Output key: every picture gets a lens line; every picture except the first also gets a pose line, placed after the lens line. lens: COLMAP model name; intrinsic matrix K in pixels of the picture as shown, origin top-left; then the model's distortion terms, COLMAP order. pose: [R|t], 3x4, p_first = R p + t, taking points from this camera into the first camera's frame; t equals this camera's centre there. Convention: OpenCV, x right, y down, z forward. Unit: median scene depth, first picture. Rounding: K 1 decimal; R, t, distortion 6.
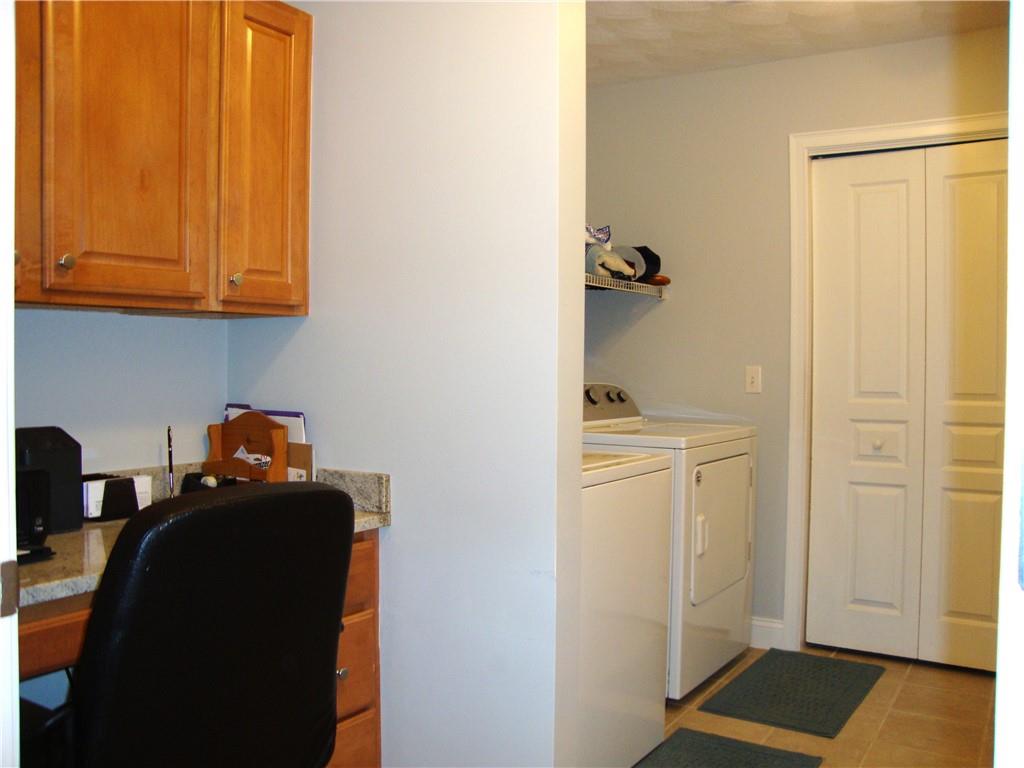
lens RADIAL K [[925.1, 0, 524.3], [0, 925.1, 387.2], [0, 0, 1]] dist [-0.208133, 0.228411]
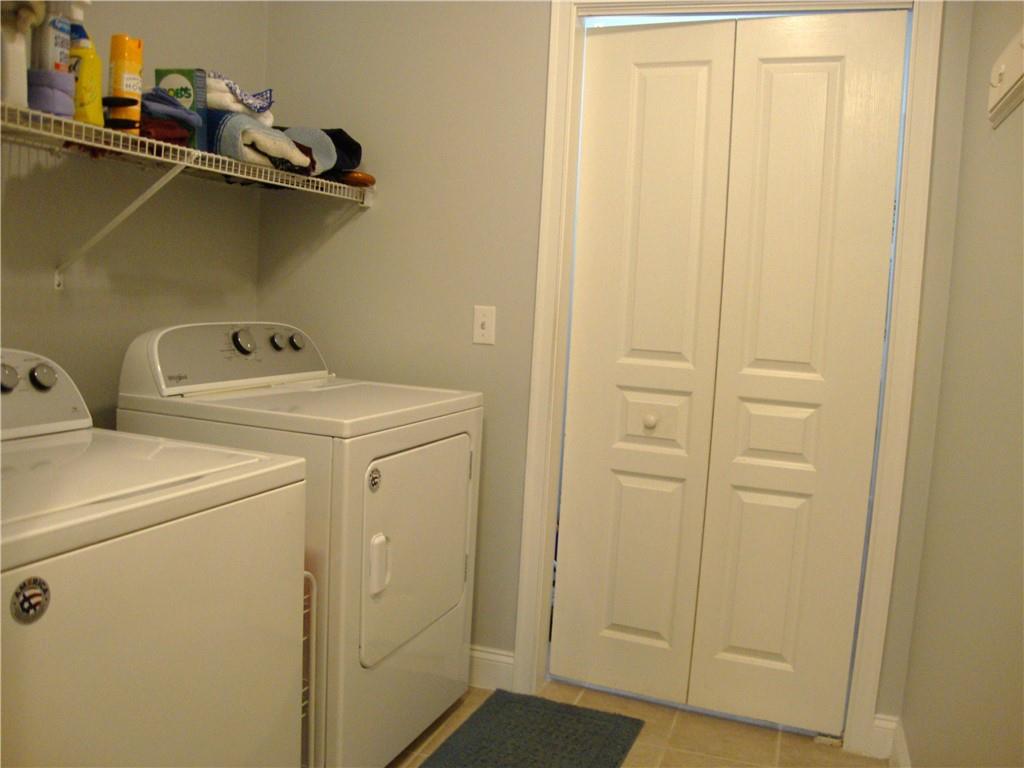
lens RADIAL K [[925.1, 0, 524.3], [0, 925.1, 387.2], [0, 0, 1]] dist [-0.208133, 0.228411]
pose [[0.974871, 0.025725, 0.221278, 0.126951], [-0.044599, 0.995738, 0.080727, -0.020583], [-0.218258, -0.088567, 0.971864, 0.298555]]
